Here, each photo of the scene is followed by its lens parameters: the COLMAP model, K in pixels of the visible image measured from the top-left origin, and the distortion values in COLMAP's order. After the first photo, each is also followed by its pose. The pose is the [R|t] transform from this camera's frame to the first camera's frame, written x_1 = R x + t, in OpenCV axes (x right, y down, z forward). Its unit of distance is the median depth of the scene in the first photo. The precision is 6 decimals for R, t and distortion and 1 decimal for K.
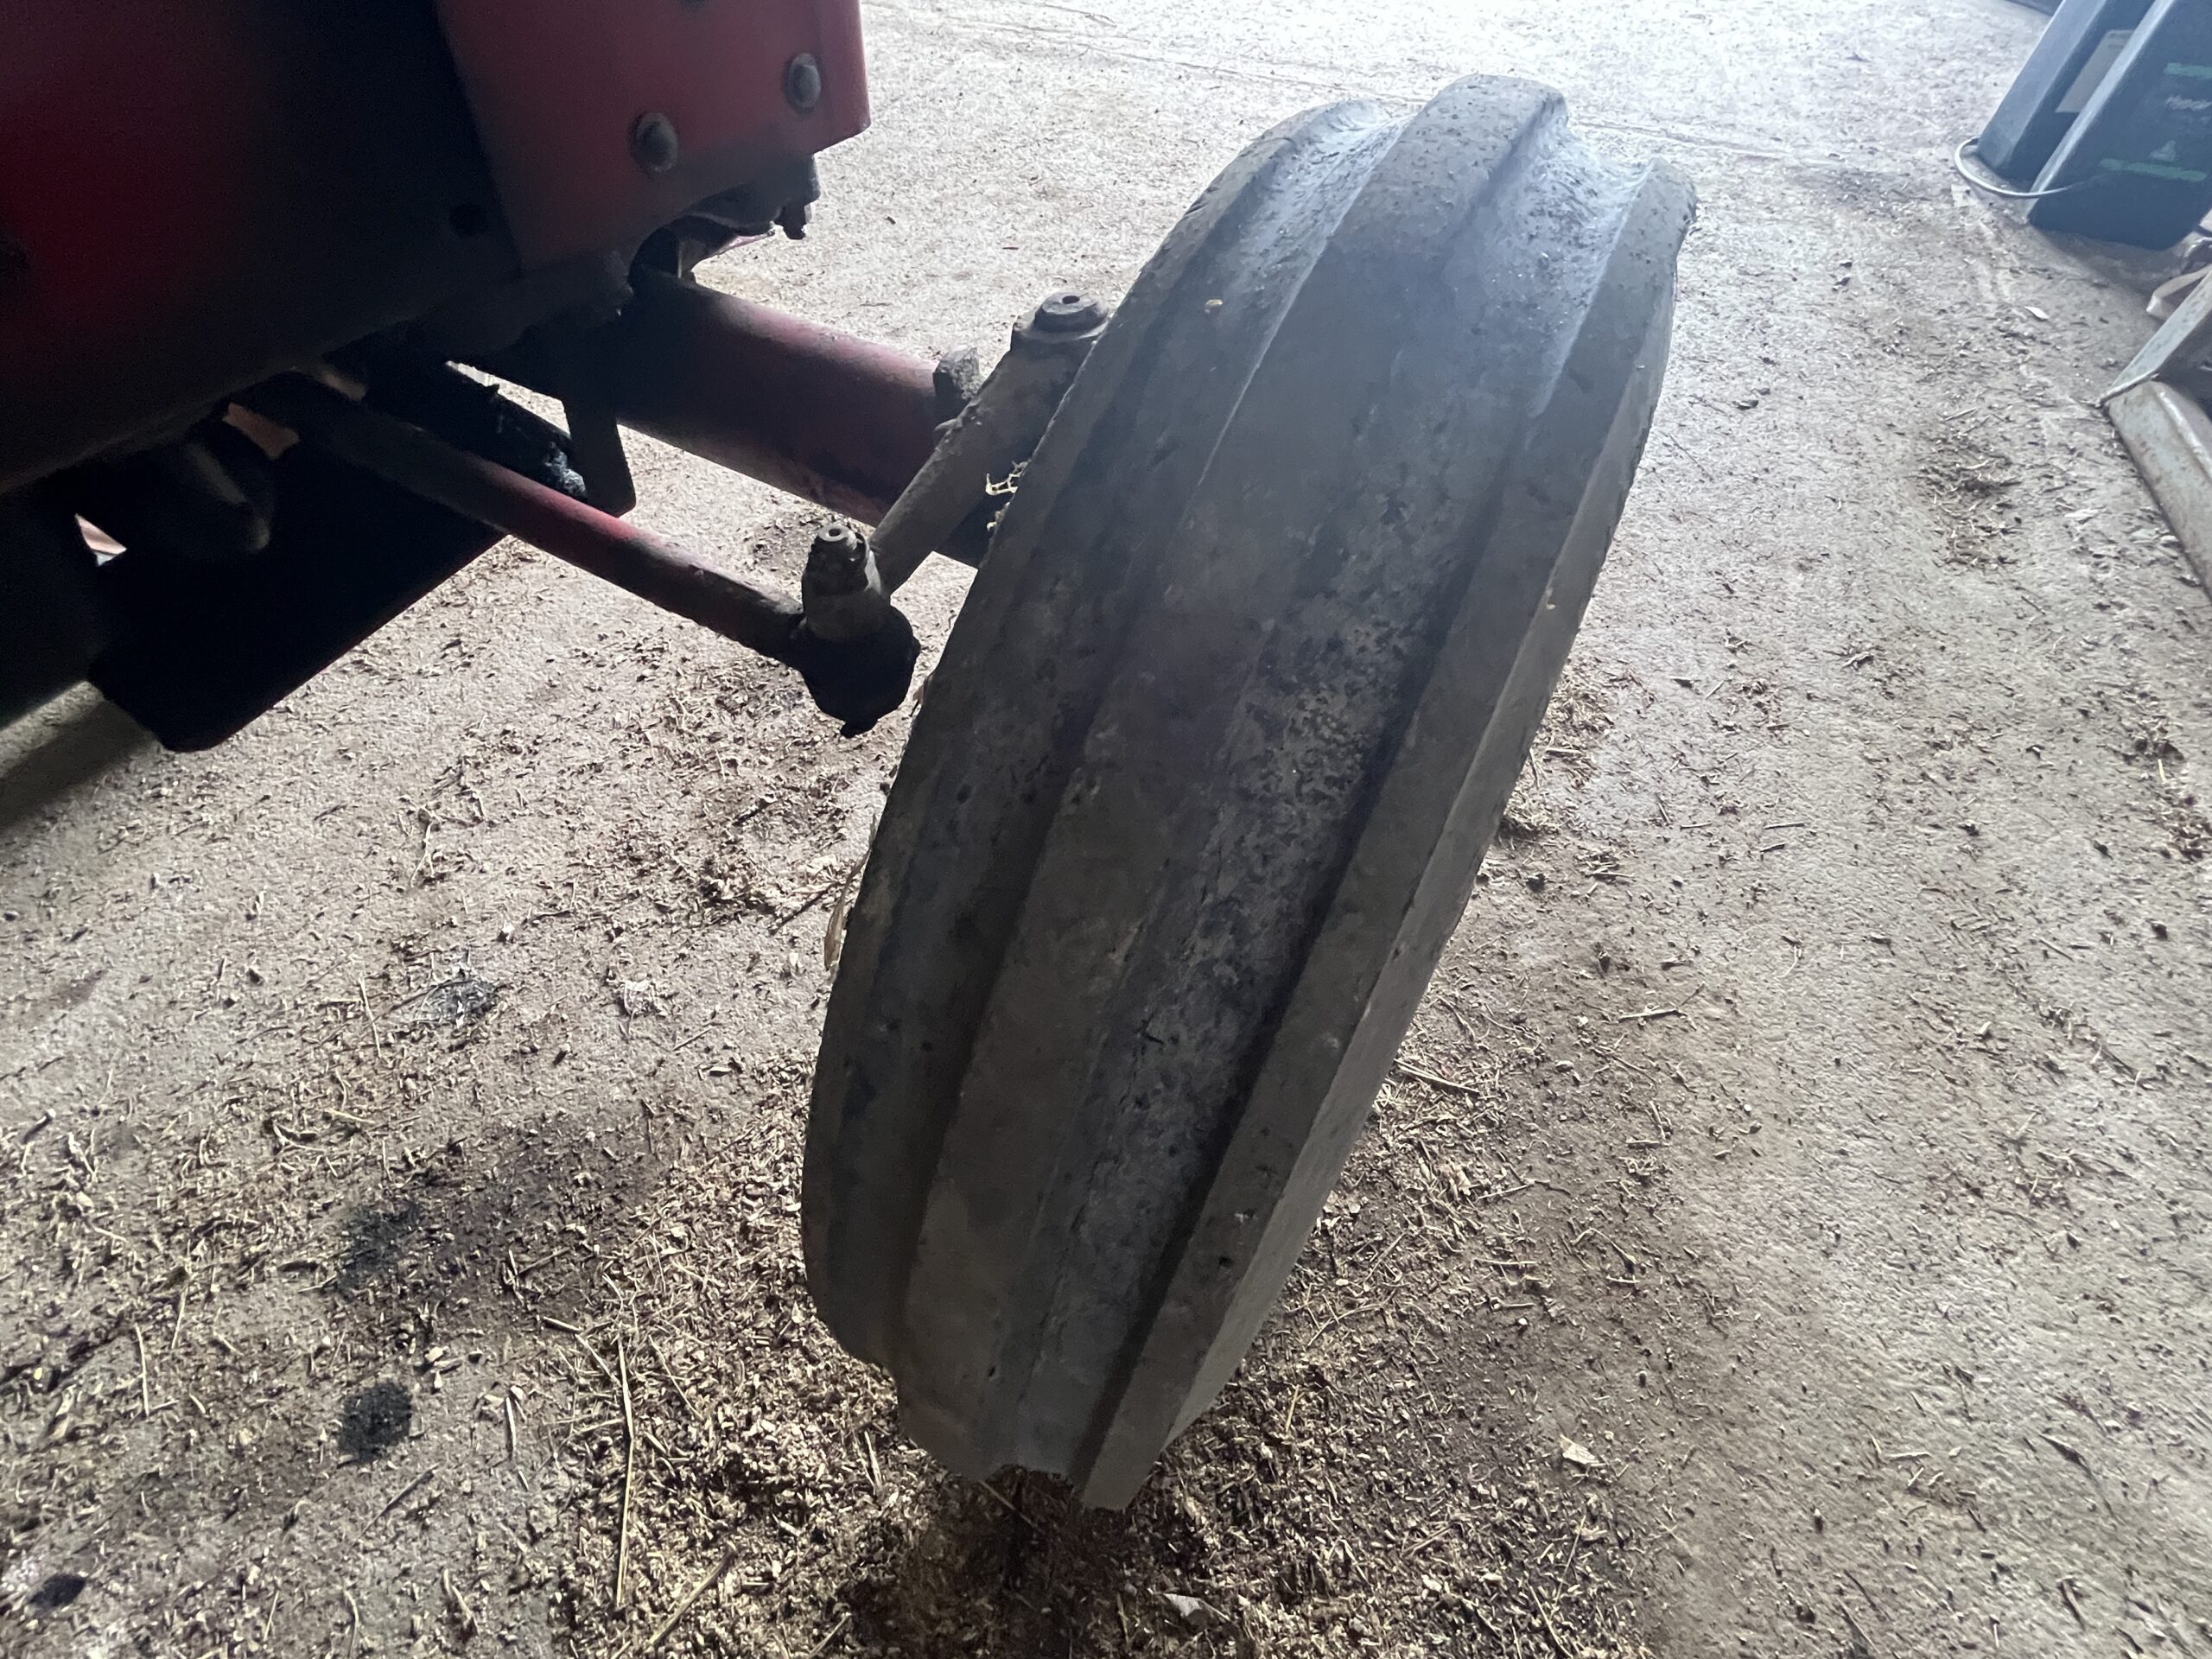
lens RADIAL K [[985.8, 0, 1083.7], [0, 985.8, 826.0], [0, 0, 1]] dist [-0.003939, -0.000607]
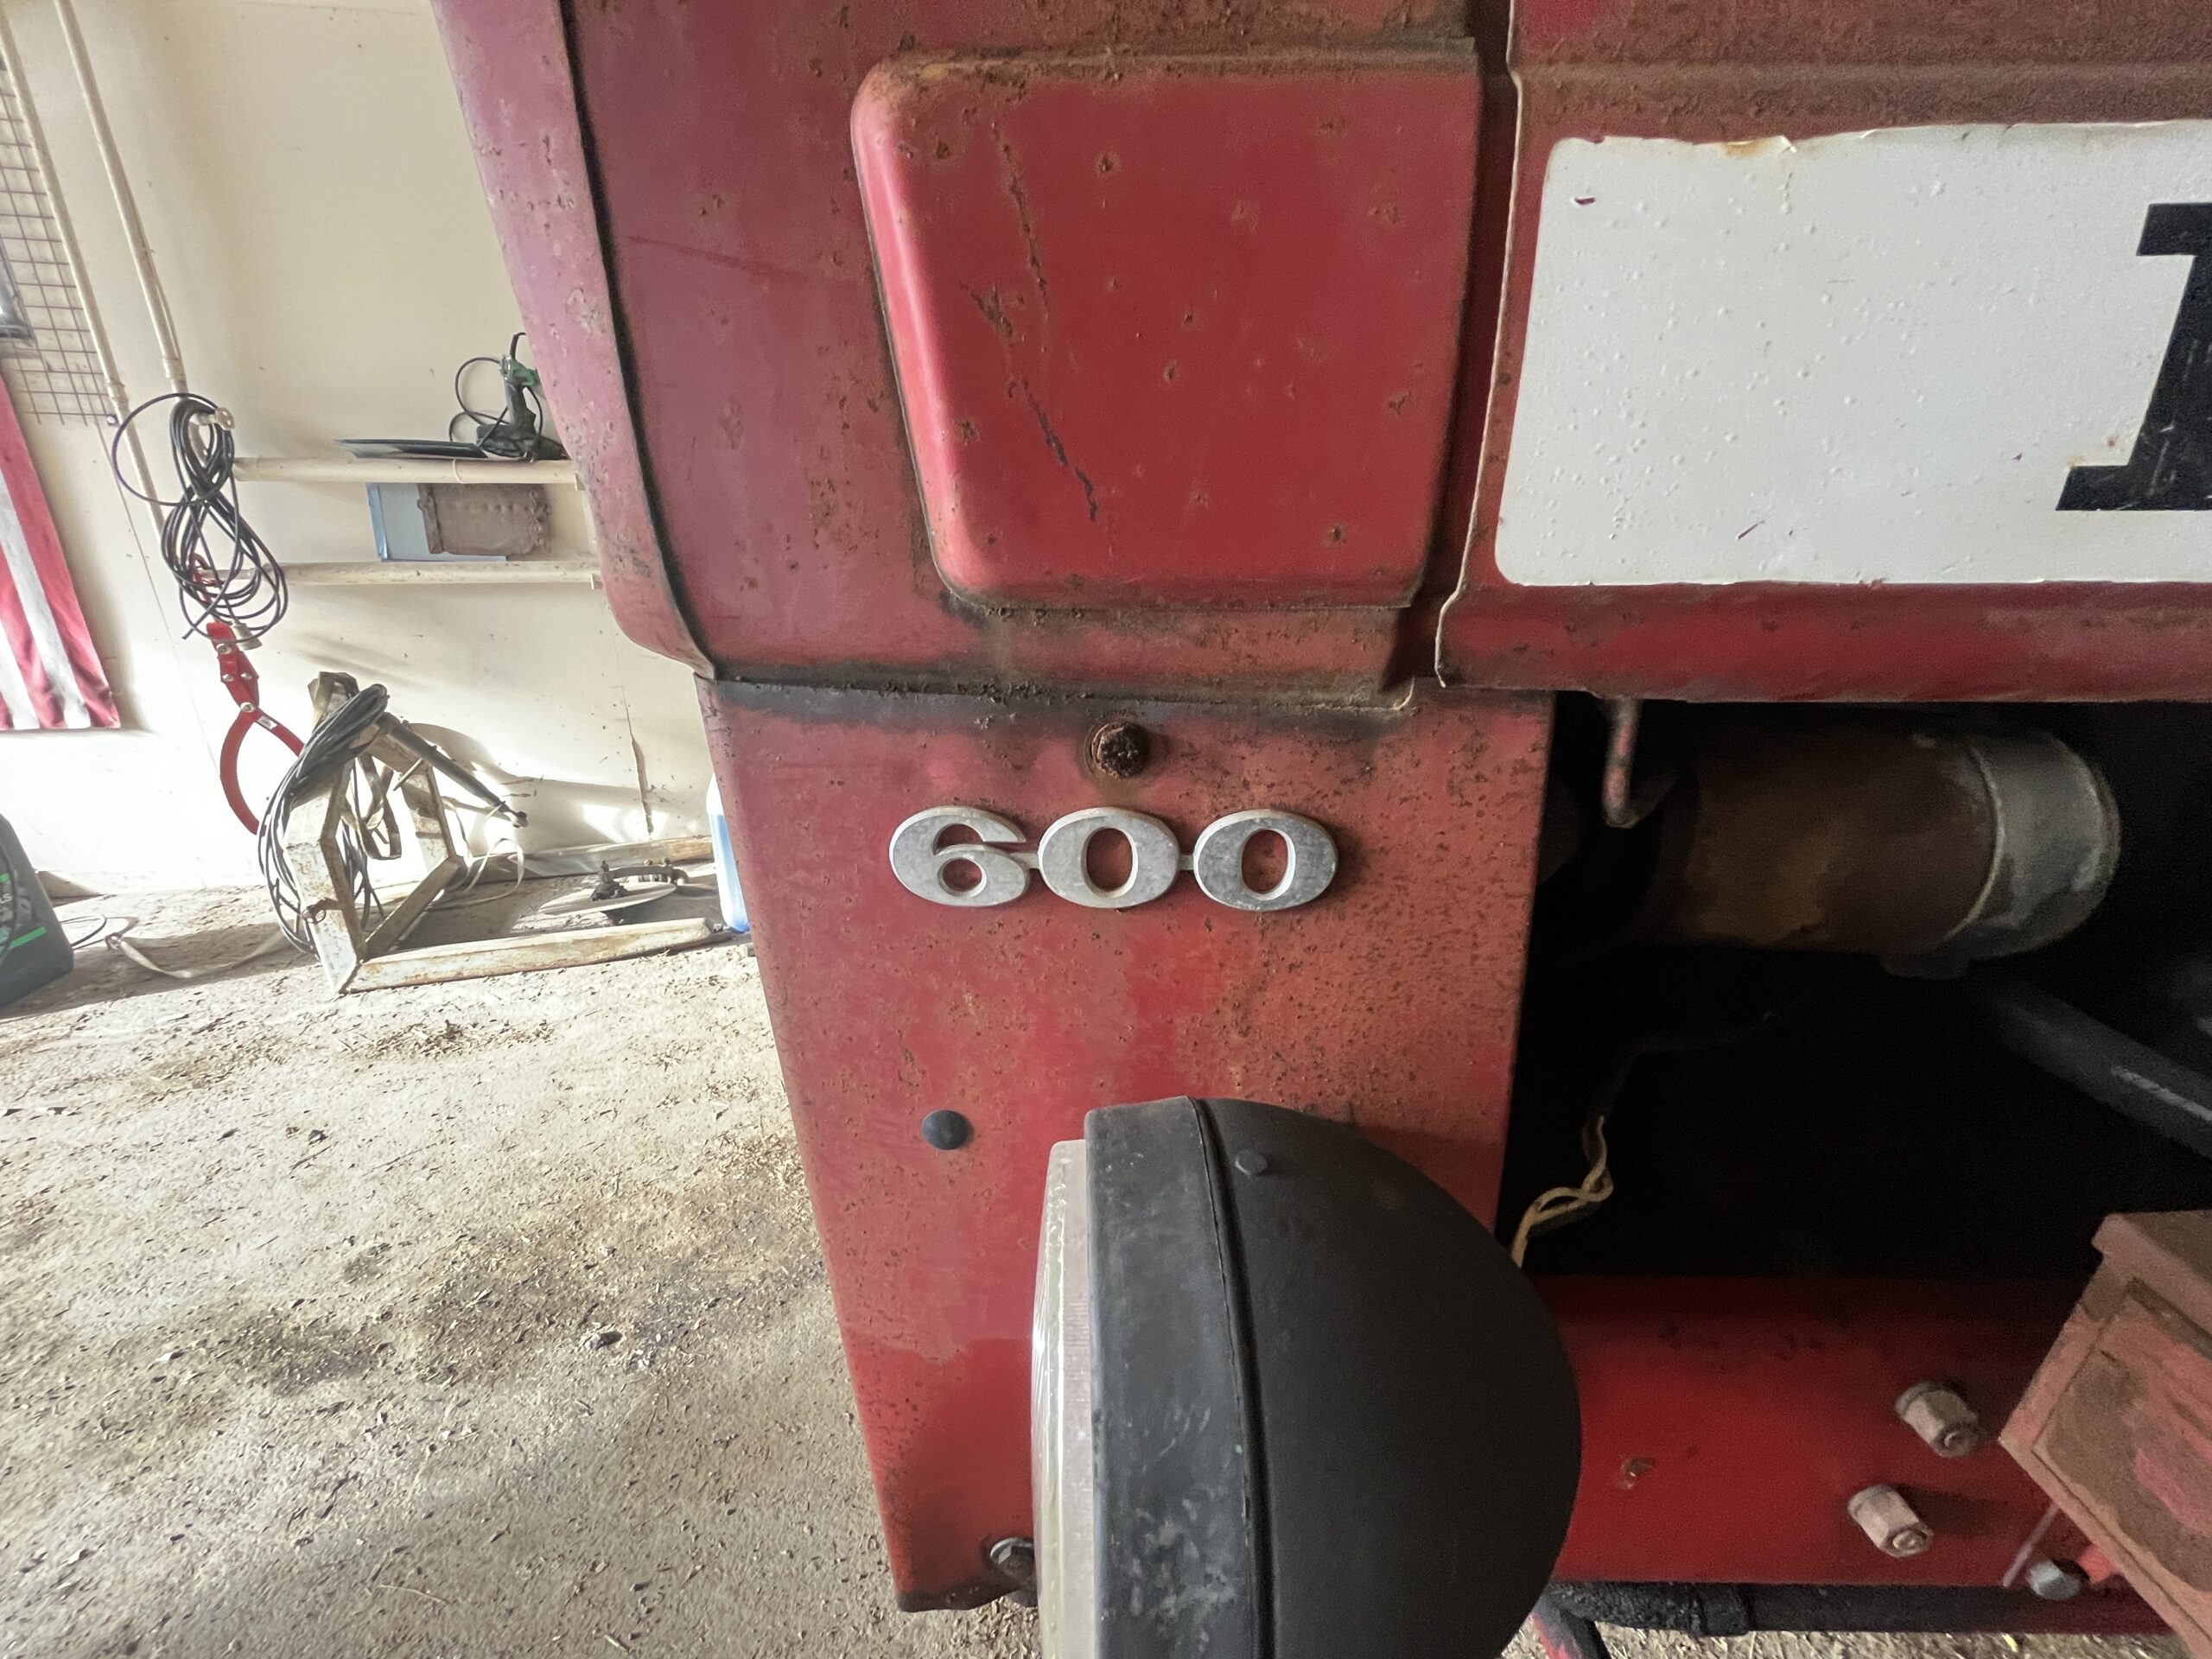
lens RADIAL K [[893.5, 0, 1073.1], [0, 893.5, 834.7], [0, 0, 1]] dist [-0.003966, 0.000127]
pose [[-0.542193, -0.319789, 0.777021, -0.834257], [0.668593, 0.395912, 0.629474, -1.078676], [-0.508931, 0.860807, -0.000852, 0.436059]]
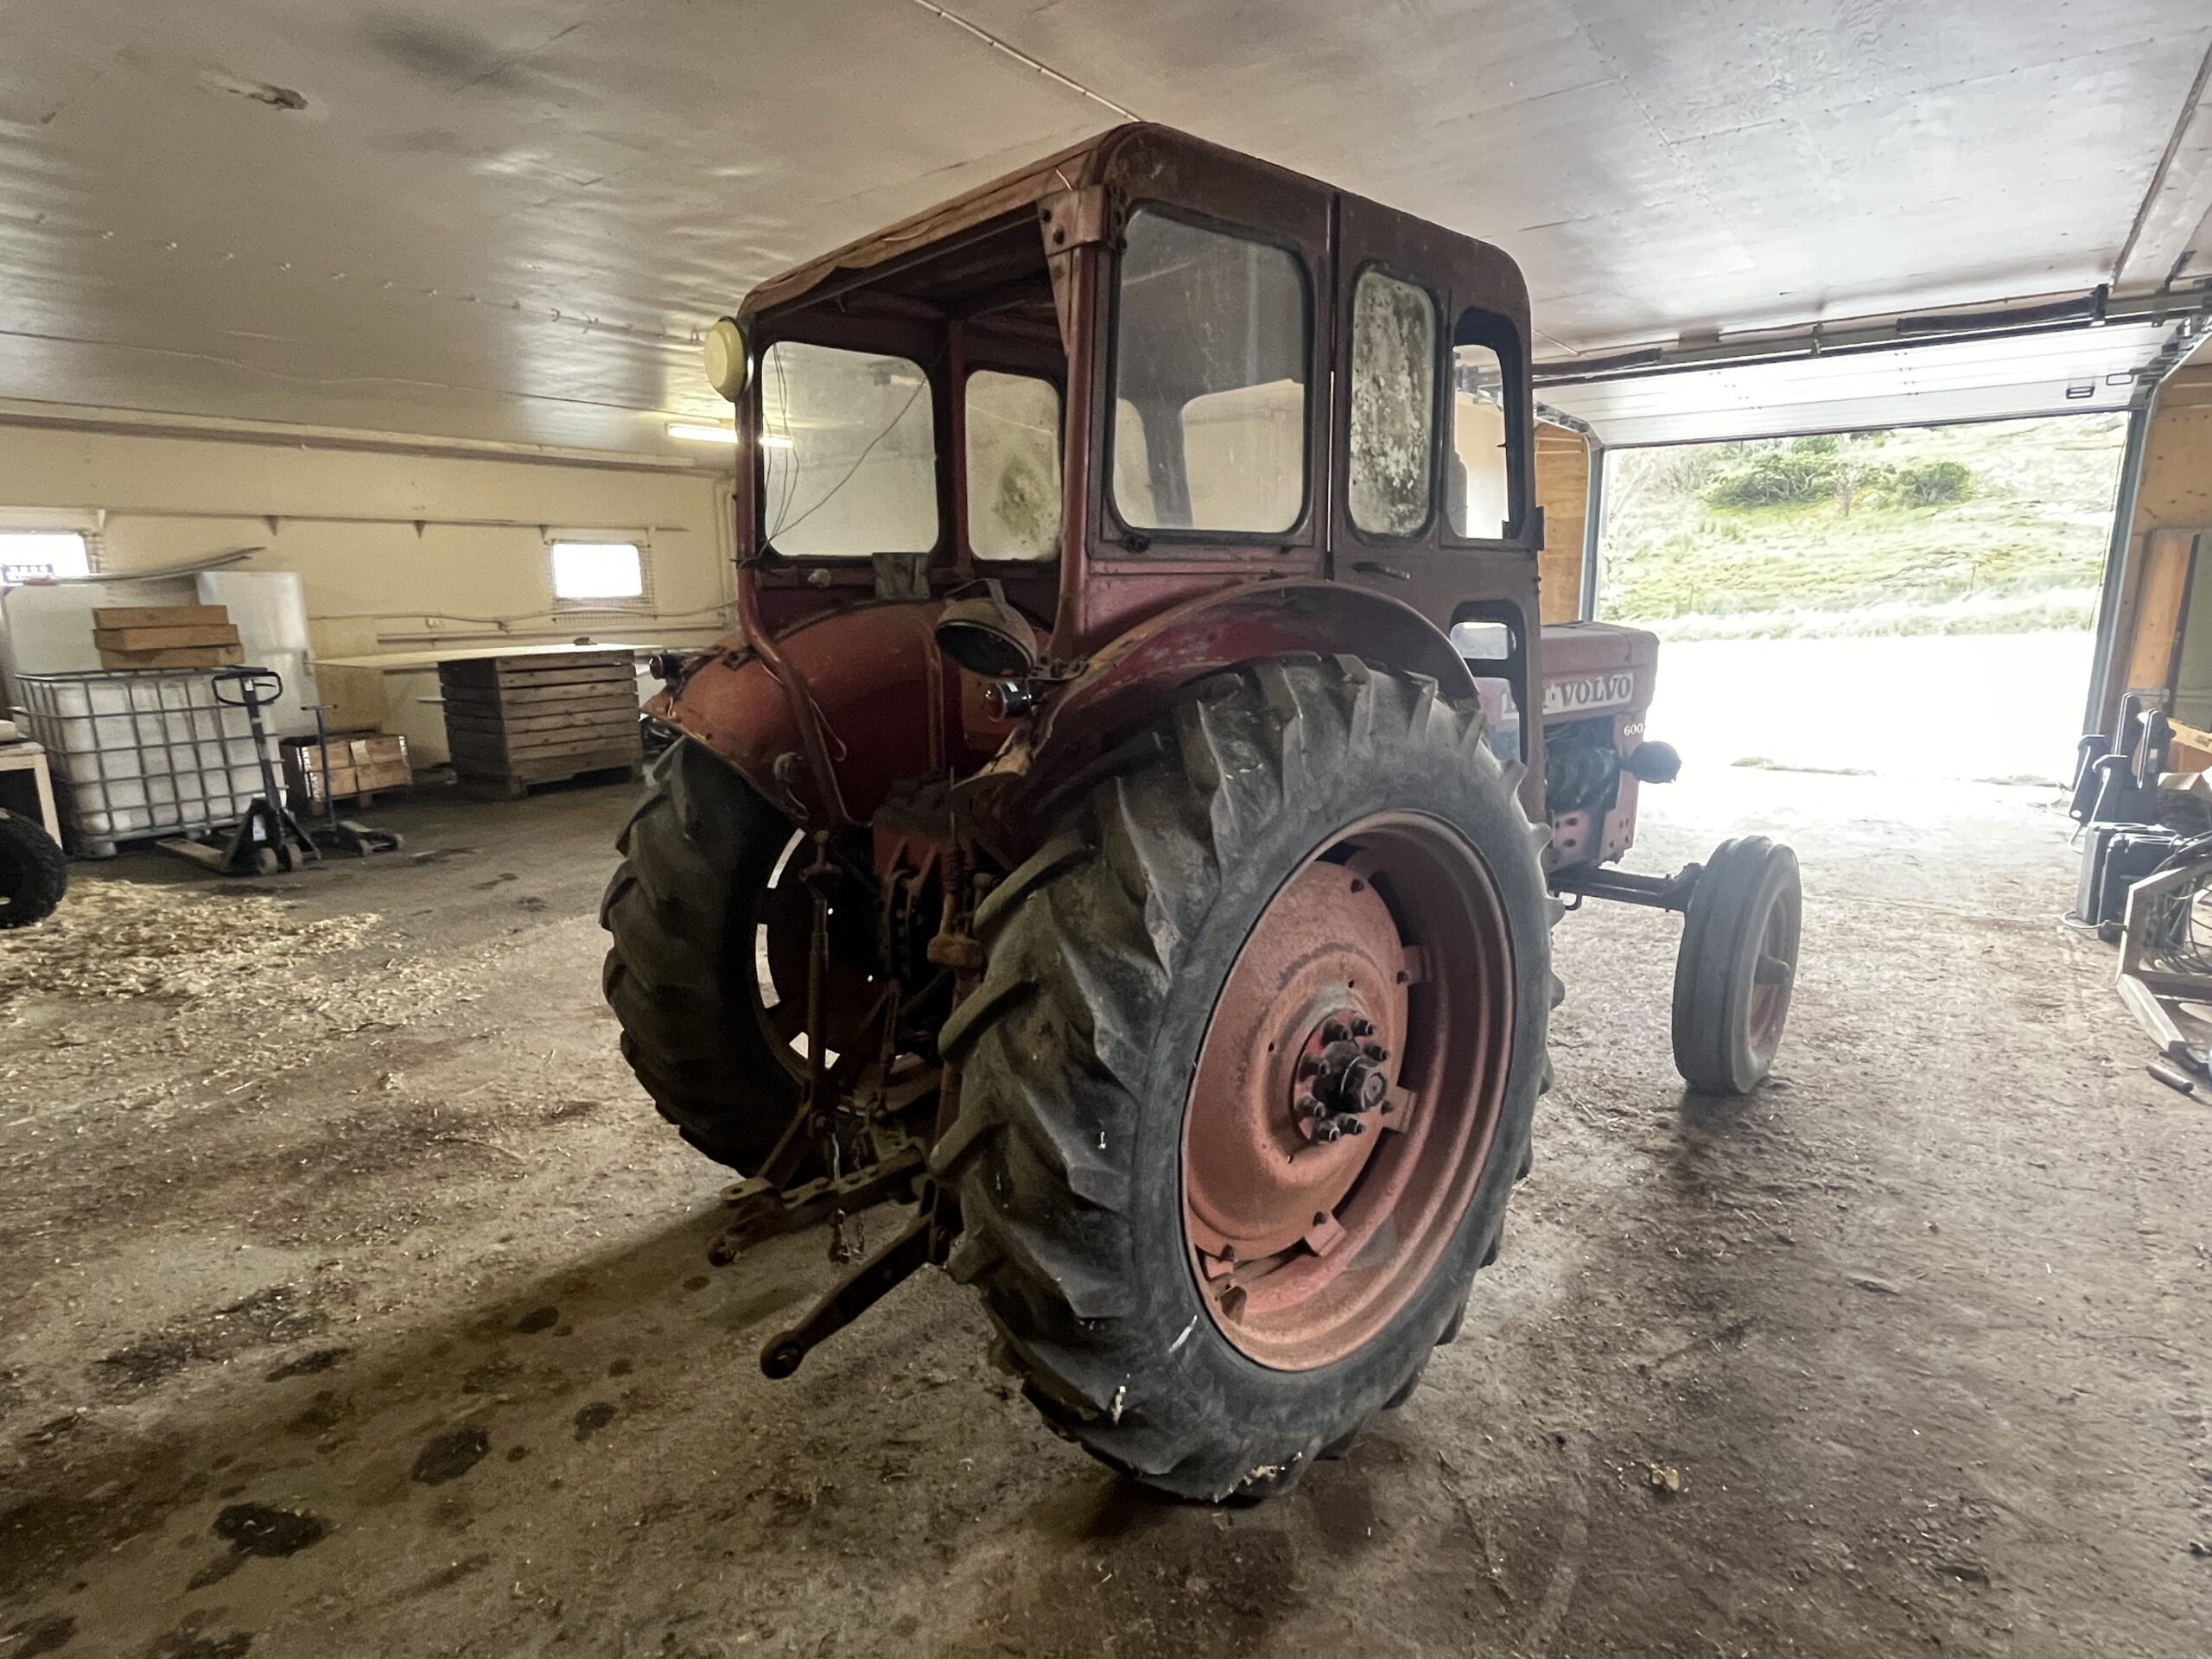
lens RADIAL K [[1177.4, 0, 1094.9], [0, 1177.4, 833.2], [0, 0, 1]] dist [-0.004809, -0.002317]
pose [[0.968835, 0.025908, -0.246348, -0.949103], [-0.183438, 0.743361, -0.643245, 2.461783], [0.166460, 0.668388, 0.724947, -2.639929]]
